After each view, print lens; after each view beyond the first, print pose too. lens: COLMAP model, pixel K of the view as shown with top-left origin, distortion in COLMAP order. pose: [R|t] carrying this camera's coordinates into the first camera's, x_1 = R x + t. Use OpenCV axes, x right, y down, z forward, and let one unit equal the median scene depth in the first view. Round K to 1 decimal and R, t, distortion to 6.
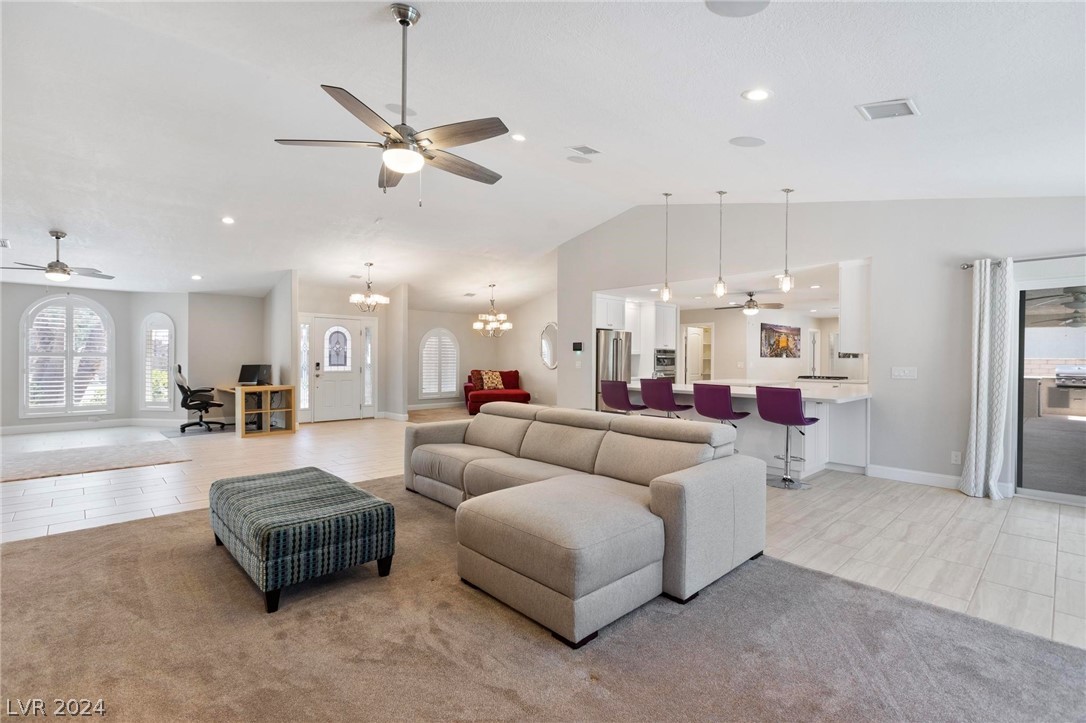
lens RADIAL K [[489.6, 0, 540.6], [0, 489.6, 364.4], [0, 0, 1]] dist [0.000912, -0.000274]
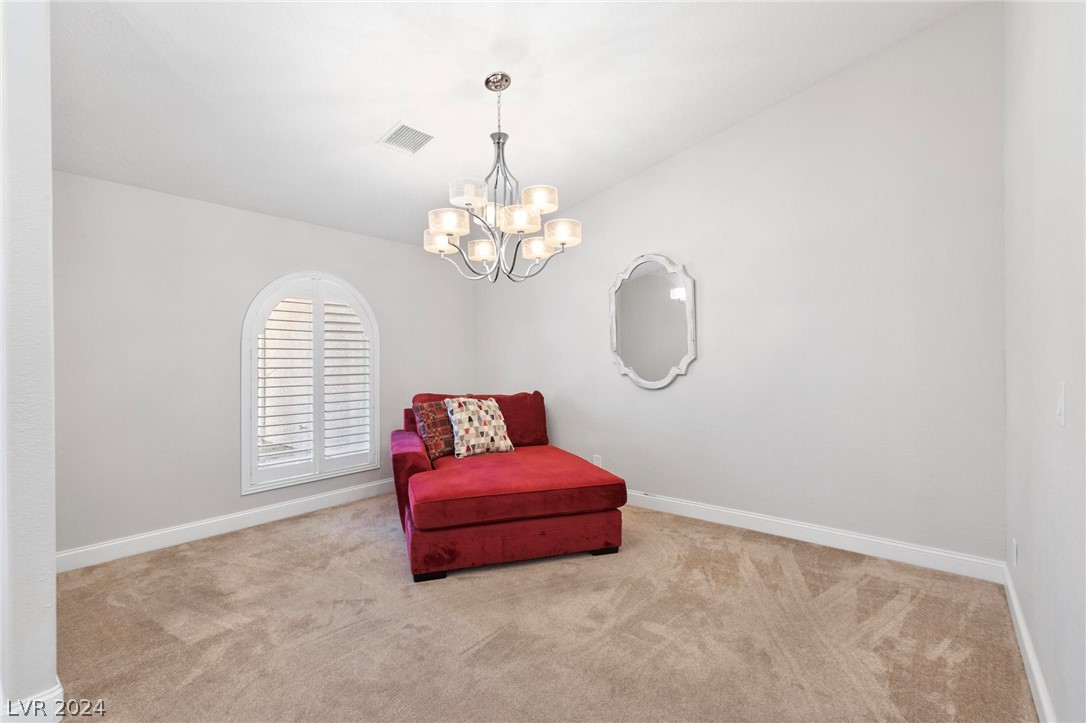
lens RADIAL K [[489.6, 0, 540.6], [0, 489.6, 364.4], [0, 0, 1]] dist [0.000912, -0.000274]
pose [[0.991518, -0.012809, 0.129337, -0.099042], [0.012610, 0.999918, 0.002357, -0.009928], [-0.129357, -0.000706, 0.991598, 0.656736]]
